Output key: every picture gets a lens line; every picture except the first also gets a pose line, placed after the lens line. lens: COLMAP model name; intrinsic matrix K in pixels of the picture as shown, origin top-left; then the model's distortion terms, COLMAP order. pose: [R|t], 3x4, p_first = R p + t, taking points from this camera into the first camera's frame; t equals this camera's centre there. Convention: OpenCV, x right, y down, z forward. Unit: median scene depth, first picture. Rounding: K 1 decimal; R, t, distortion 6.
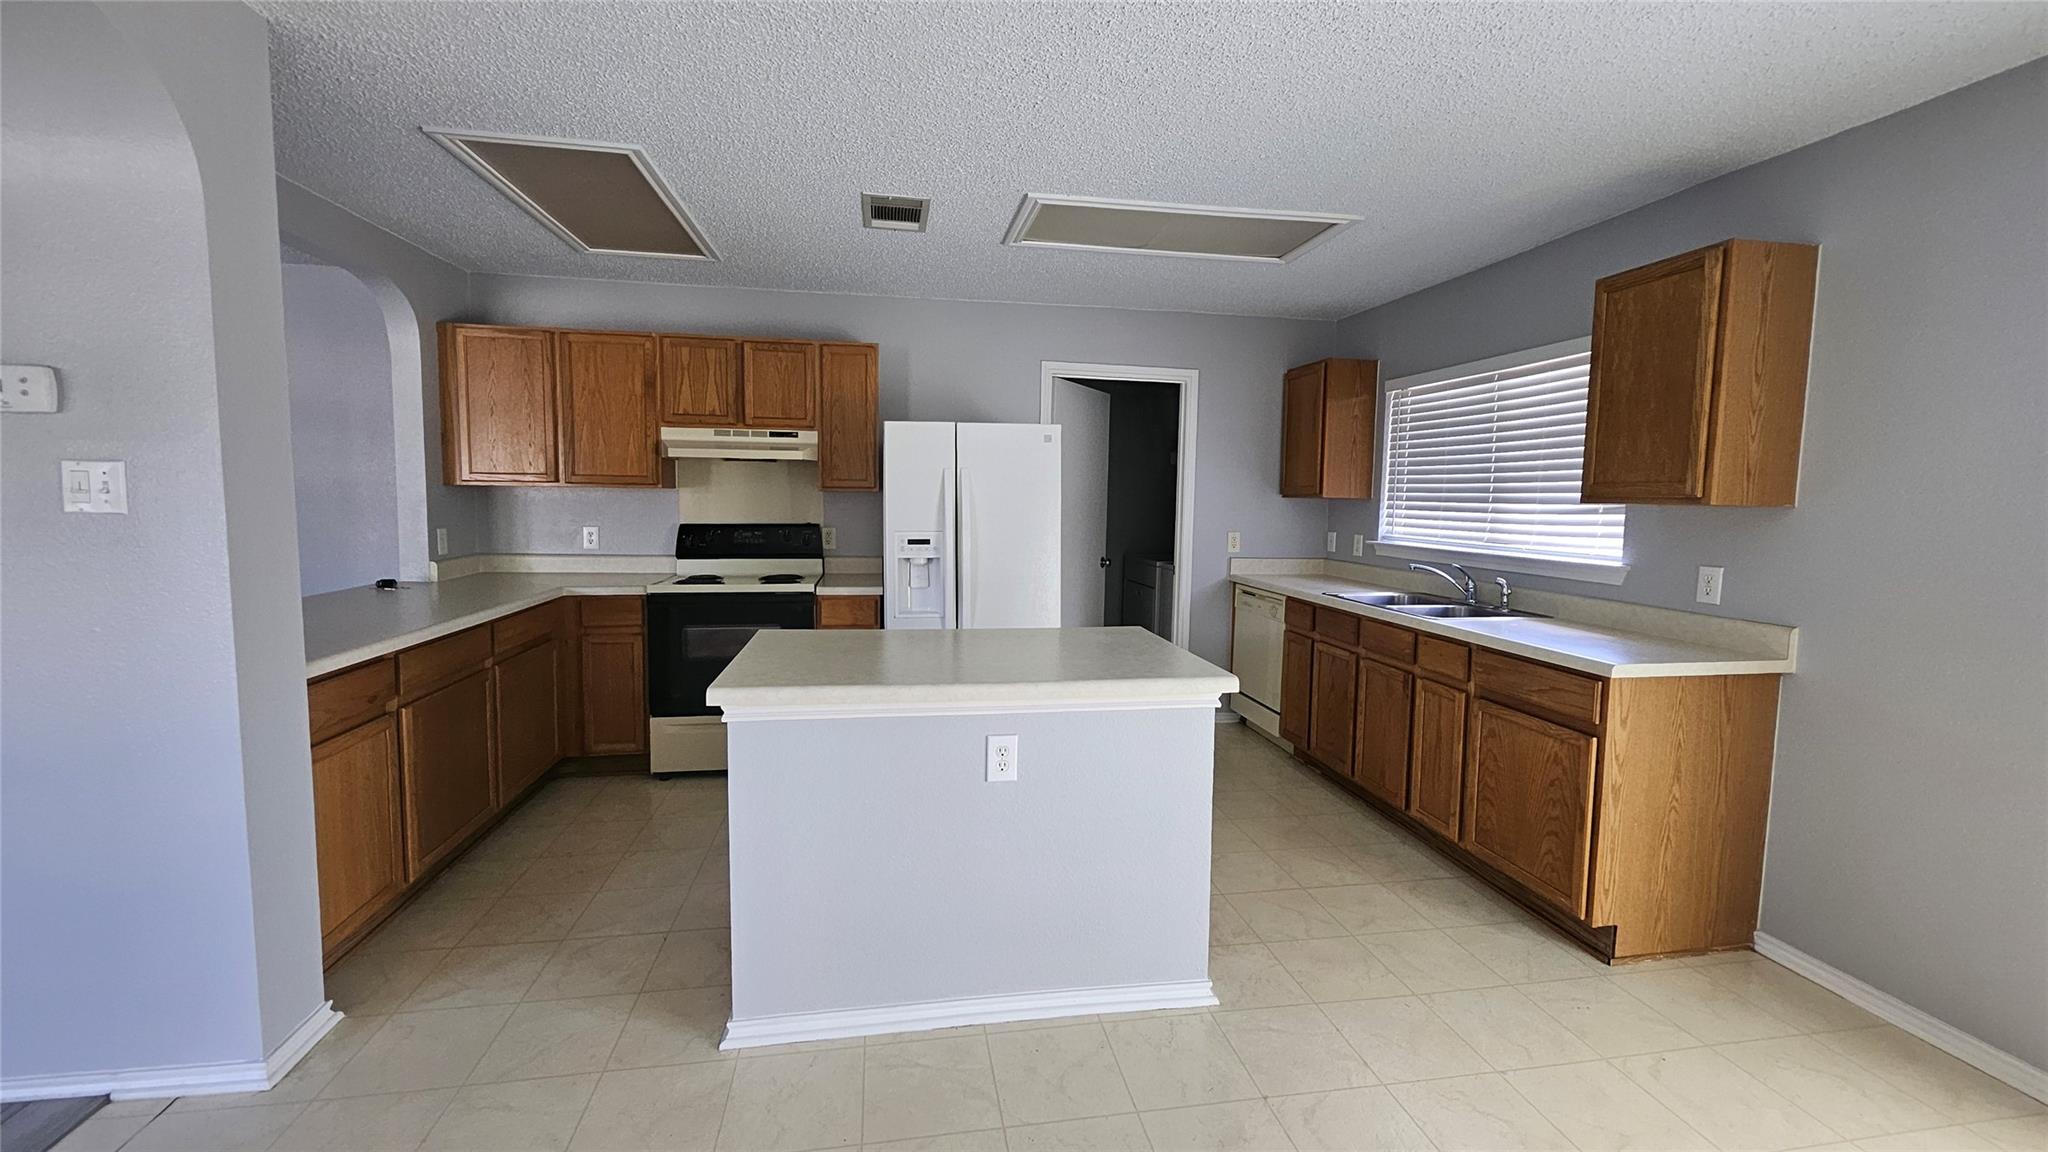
lens RADIAL K [[804.6, 0, 1016.8], [0, 804.6, 559.7], [0, 0, 1]] dist [-0.000570, 0.000738]
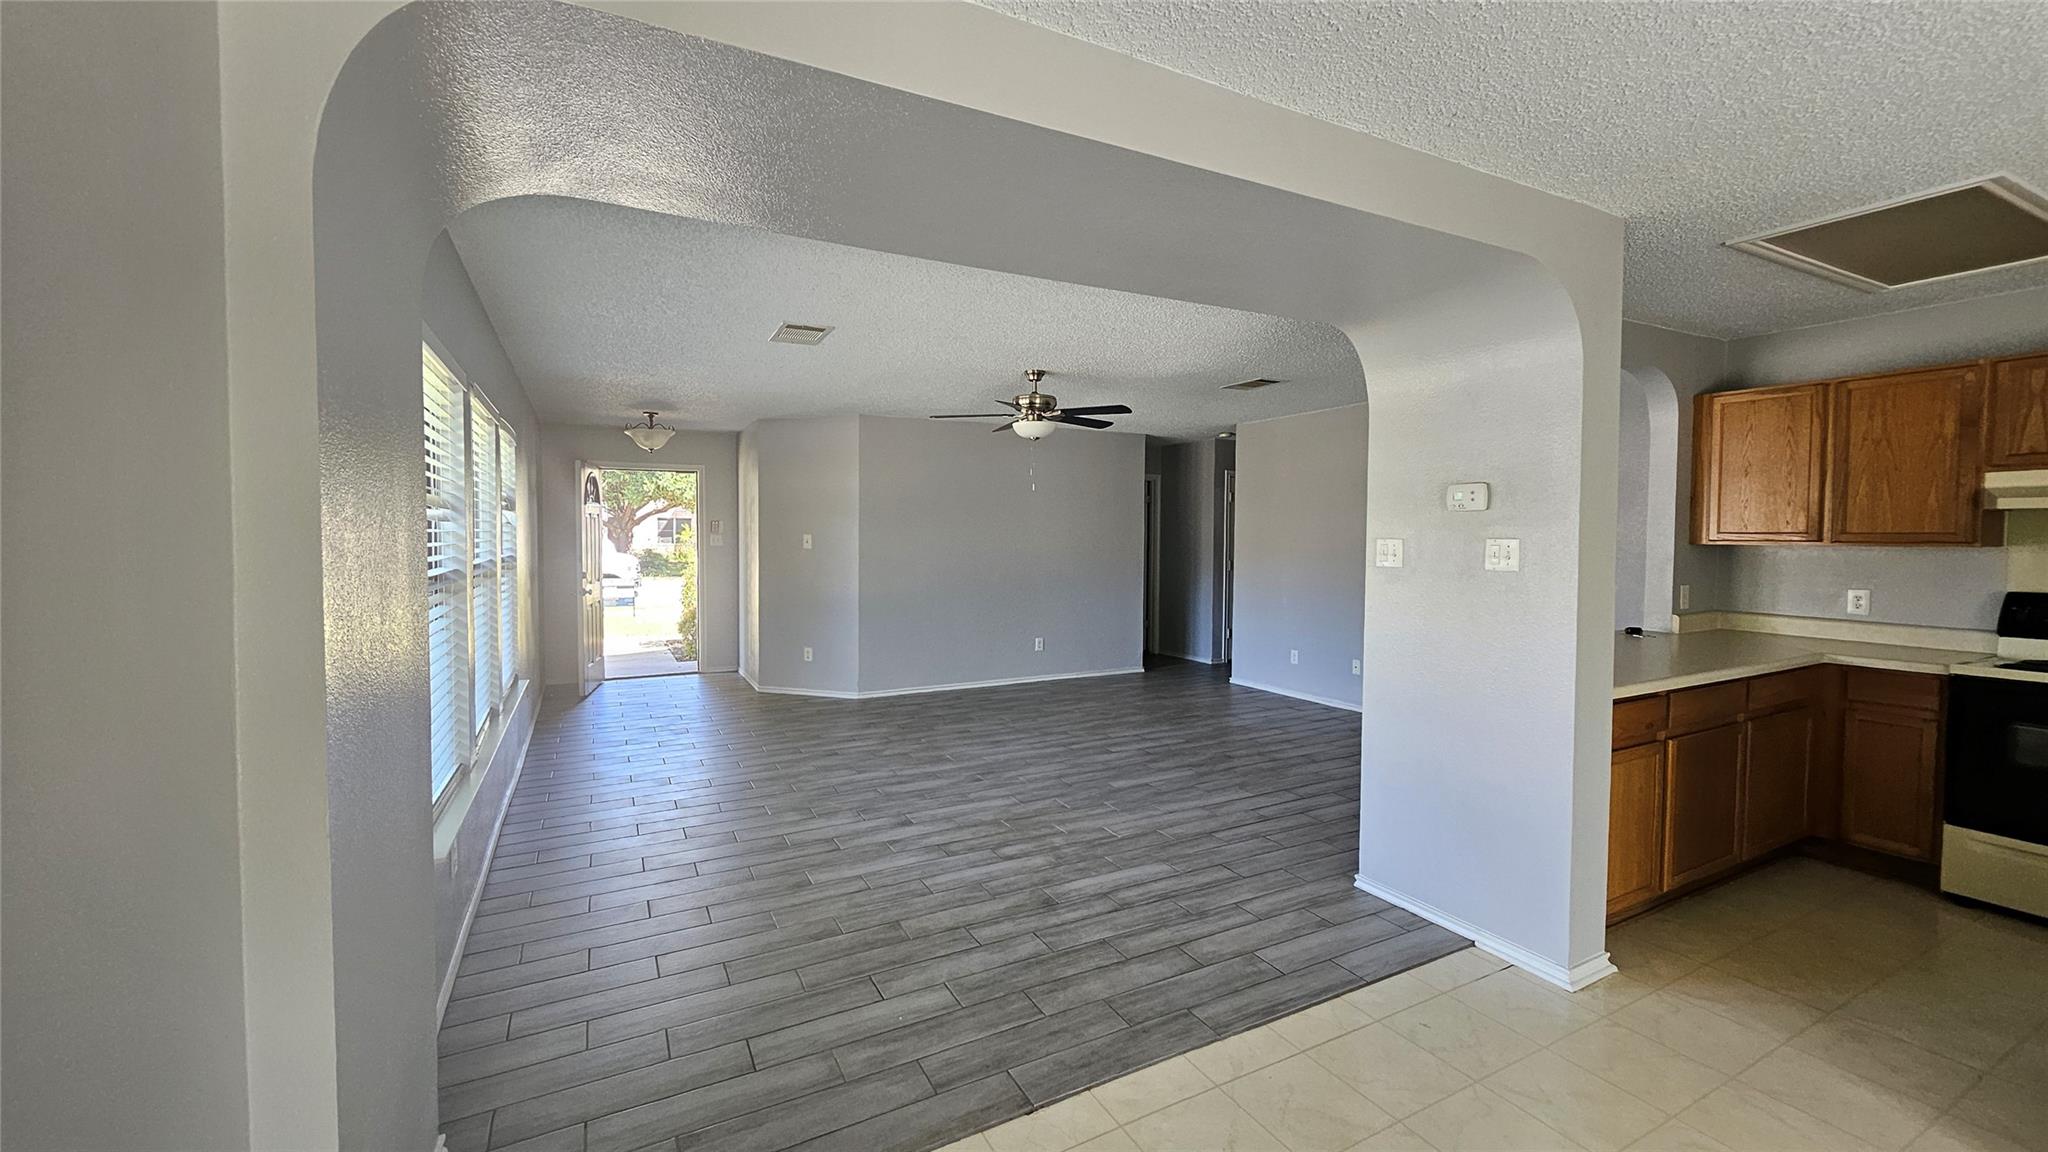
lens RADIAL K [[804.6, 0, 1016.8], [0, 804.6, 563.0], [0, 0, 1]] dist [-0.000570, 0.000738]
pose [[0.306862, 0.019910, -0.951546, 0.047091], [-0.073172, 0.997316, -0.002729, 0.000039], [0.948937, 0.070464, 0.307495, -0.237150]]
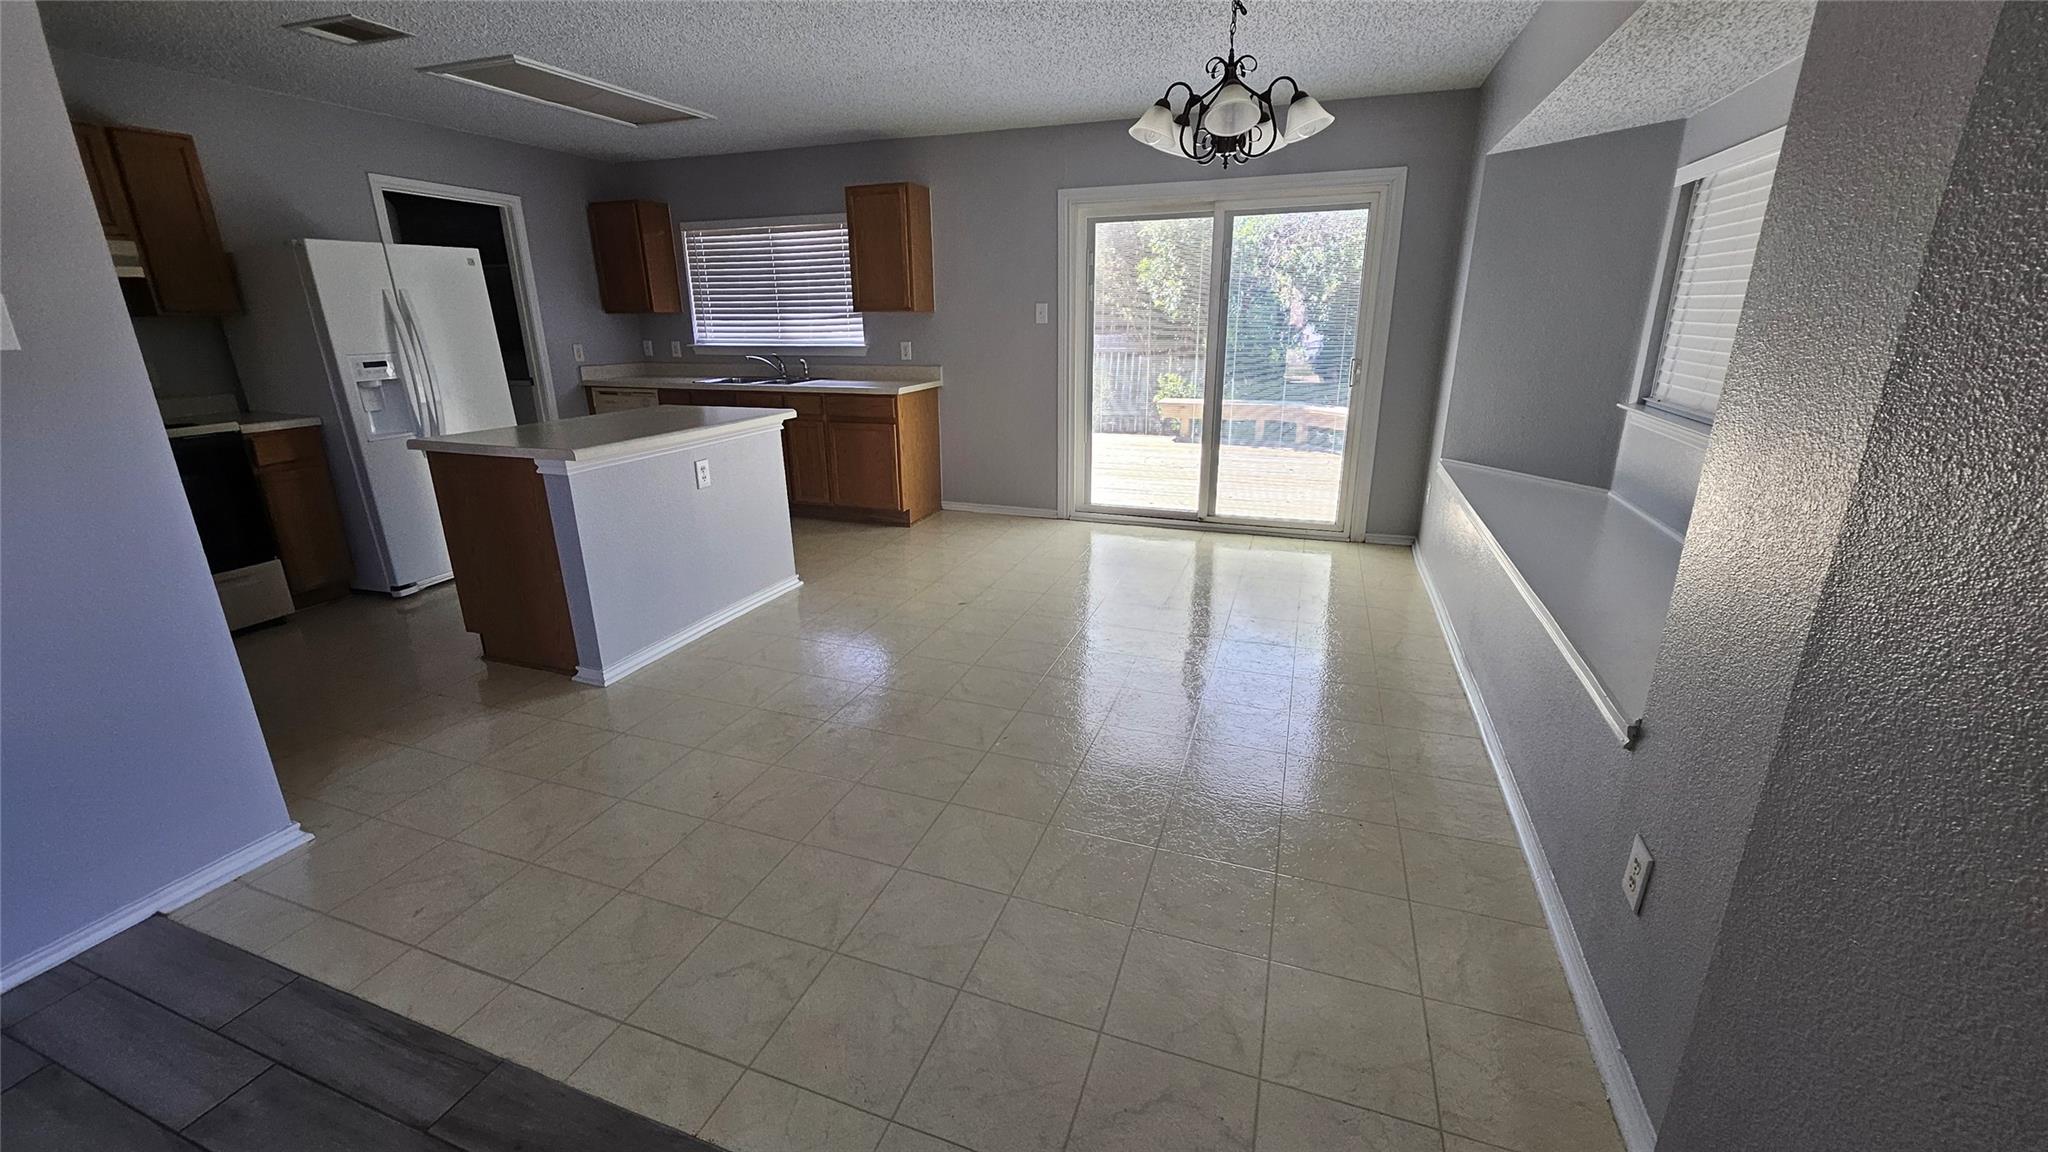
lens RADIAL K [[804.6, 0, 1017.3], [0, 804.6, 557.1], [0, 0, 1]] dist [-0.000570, 0.000738]
pose [[0.492847, -0.271904, 0.826541, -0.820450], [0.086719, 0.960540, 0.264277, 0.017425], [-0.865784, -0.058571, 0.496978, -0.308855]]
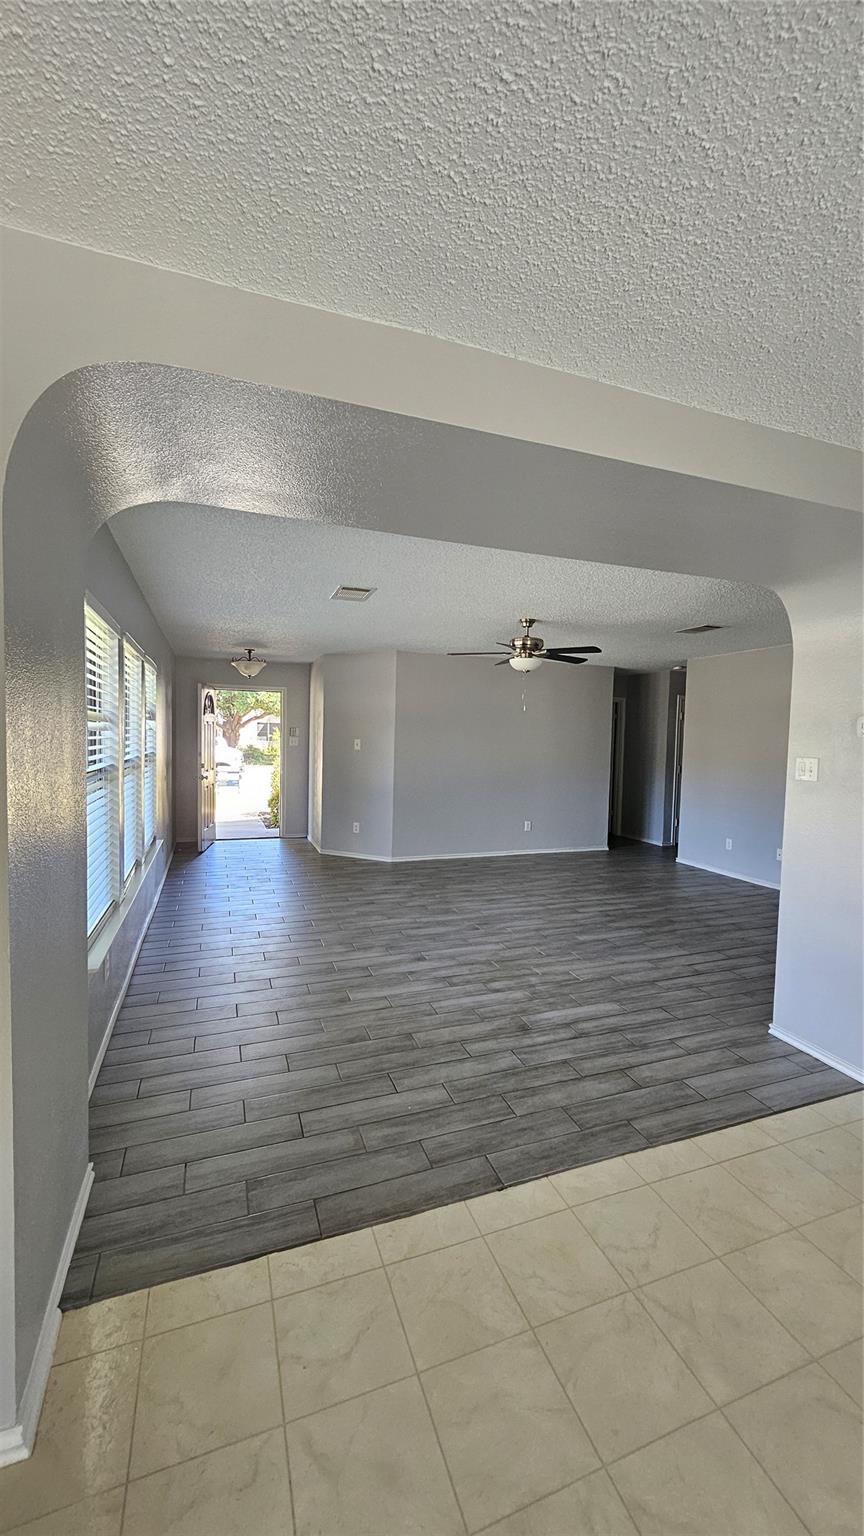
lens RADIAL K [[603.5, 0, 445.7], [0, 603.5, 770.9], [0, 0, 1]] dist [-0.000570, 0.000738]
pose [[0.194118, 0.043945, -0.979993, 0.043123], [-0.093684, 0.995261, 0.026073, -0.019708], [0.976494, 0.086748, 0.197315, -0.218549]]
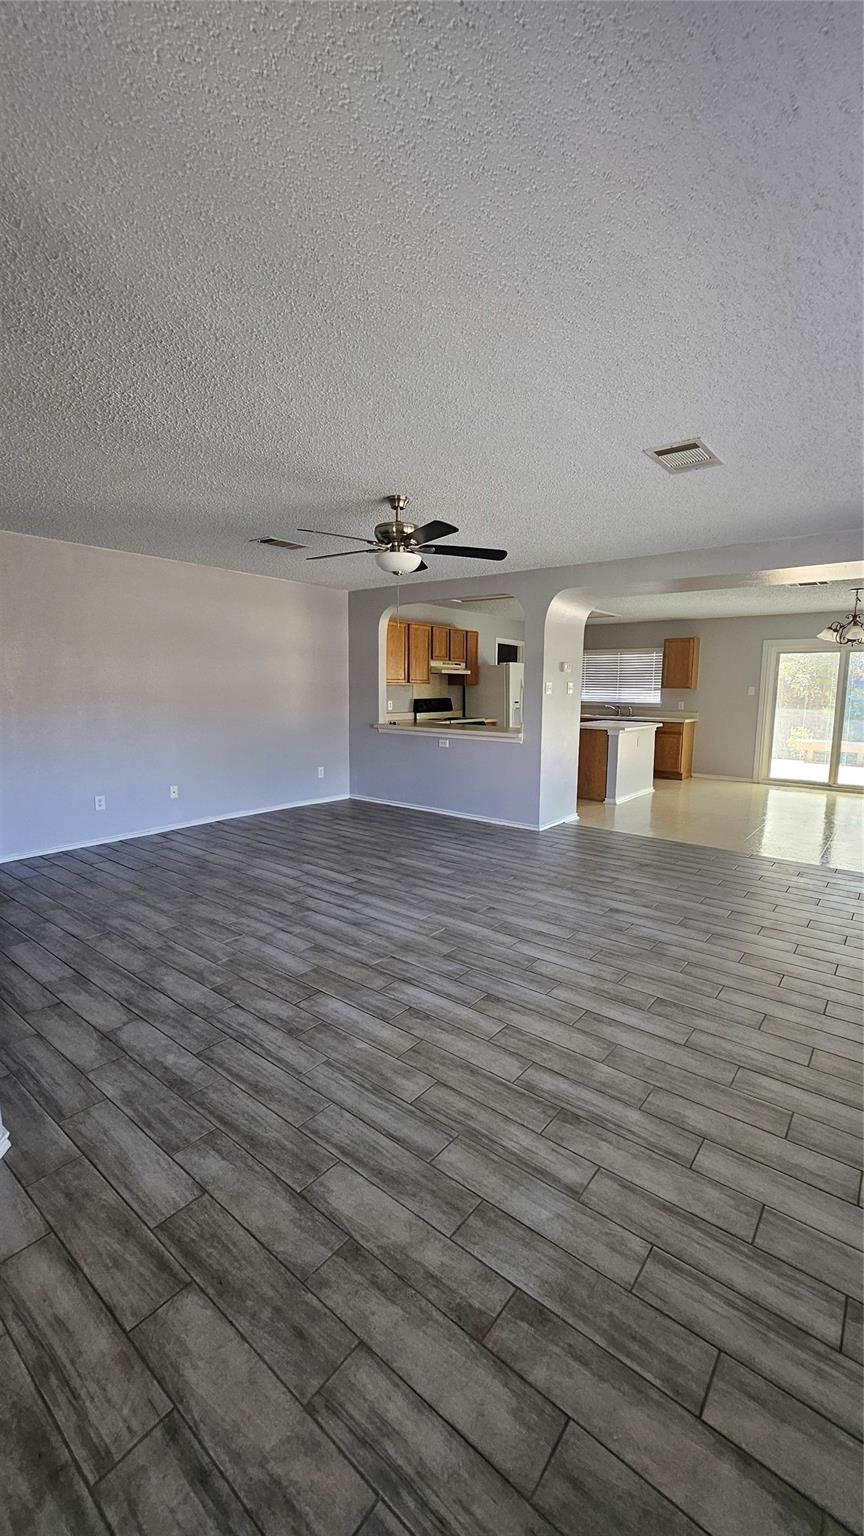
lens RADIAL K [[603.5, 0, 443.2], [0, 603.5, 766.9], [0, 0, 1]] dist [-0.000570, 0.000738]
pose [[0.739805, -0.096370, 0.665884, -2.421064], [0.052730, 0.994950, 0.085410, 0.014246], [-0.670752, -0.028075, 0.741150, -0.670592]]
